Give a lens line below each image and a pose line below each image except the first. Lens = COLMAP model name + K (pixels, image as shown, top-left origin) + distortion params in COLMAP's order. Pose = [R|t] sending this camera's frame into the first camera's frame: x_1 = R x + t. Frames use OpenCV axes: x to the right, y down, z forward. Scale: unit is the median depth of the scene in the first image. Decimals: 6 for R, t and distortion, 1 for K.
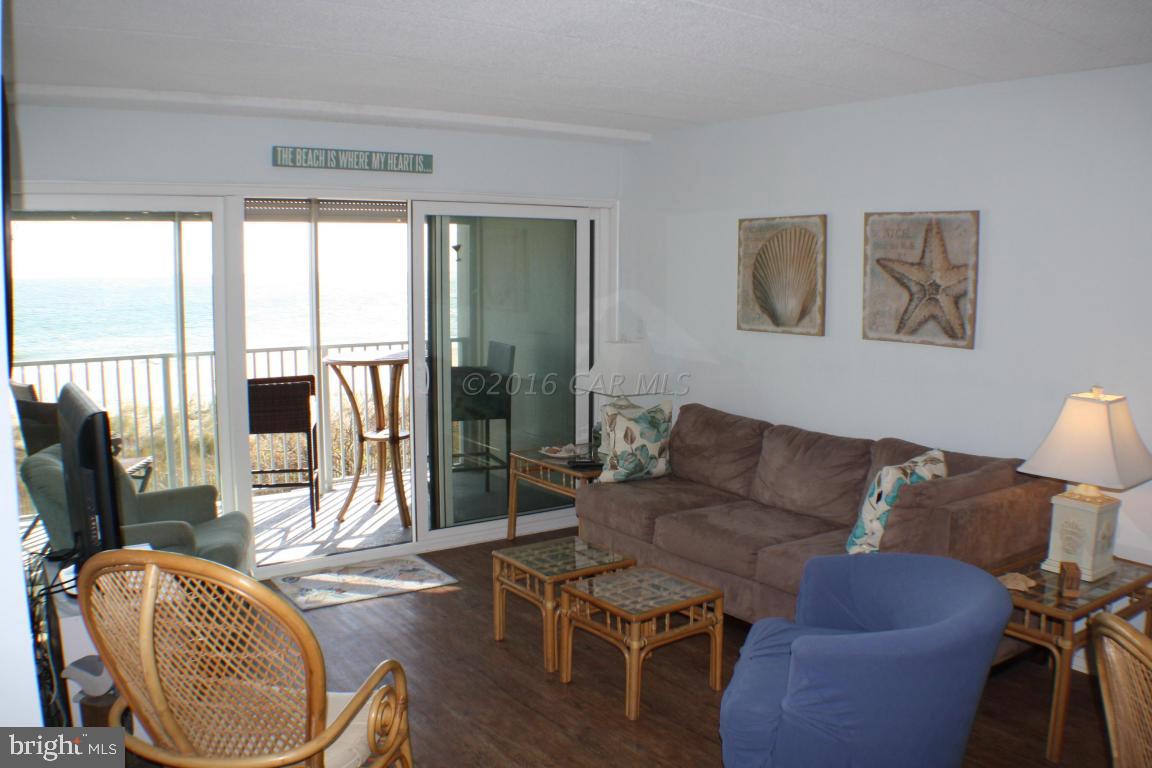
lens RADIAL K [[947.8, 0, 576.0], [0, 947.8, 384.0], [0, 0, 1]] dist [-0.210386, 0.005713]
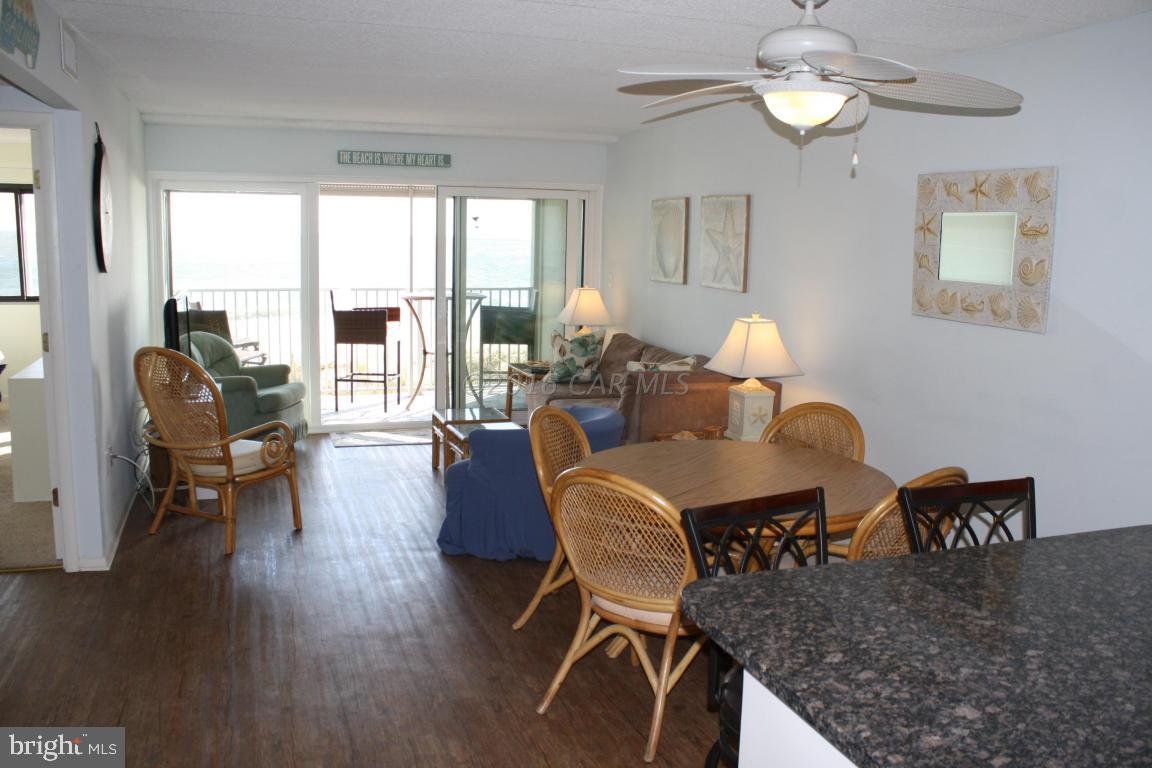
lens RADIAL K [[971.4, 0, 576.0], [0, 971.4, 384.0], [0, 0, 1]] dist [-0.151276, 0.112938]
pose [[0.961018, 0.059684, -0.269969, 0.543023], [-0.051936, 0.998010, 0.035758, 0.057933], [0.271566, -0.020343, 0.962205, -0.476664]]
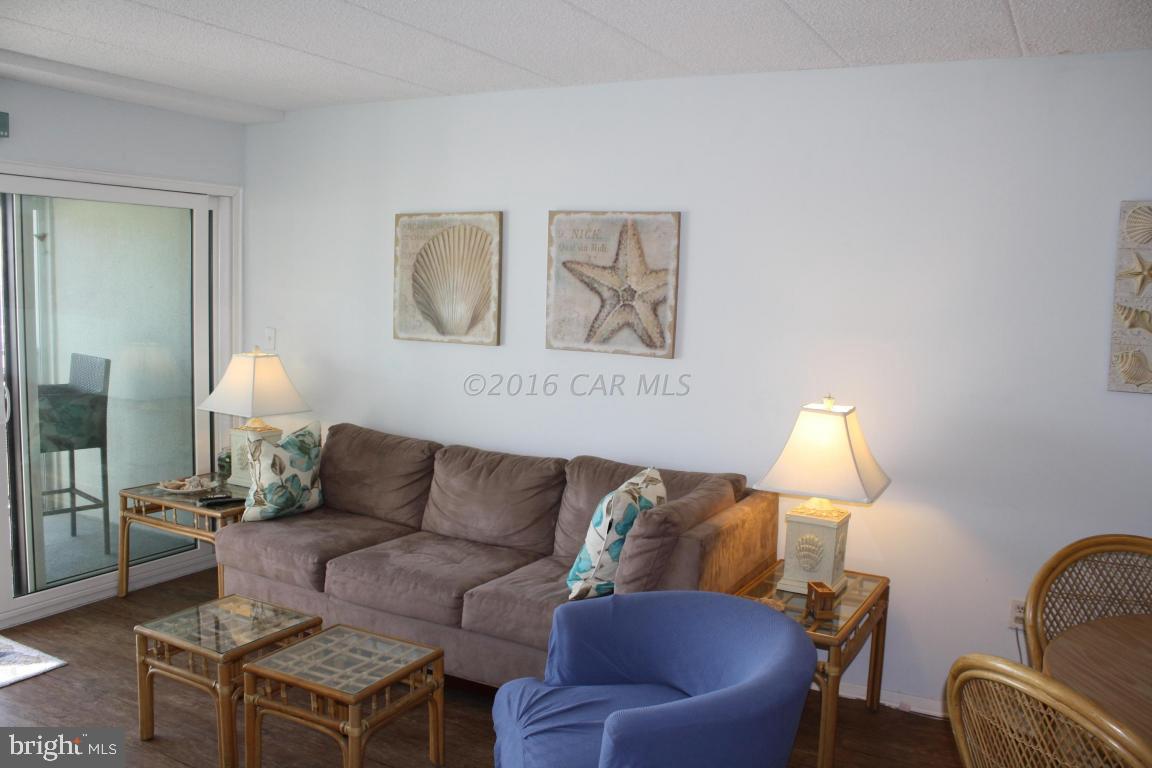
lens RADIAL K [[971.4, 0, 576.0], [0, 971.4, 384.0], [0, 0, 1]] dist [-0.151276, 0.112938]
pose [[0.899714, -0.022044, 0.435923, -0.085631], [0.023951, 0.999713, 0.001121, -0.014079], [-0.435823, 0.009432, 0.899983, 0.124055]]
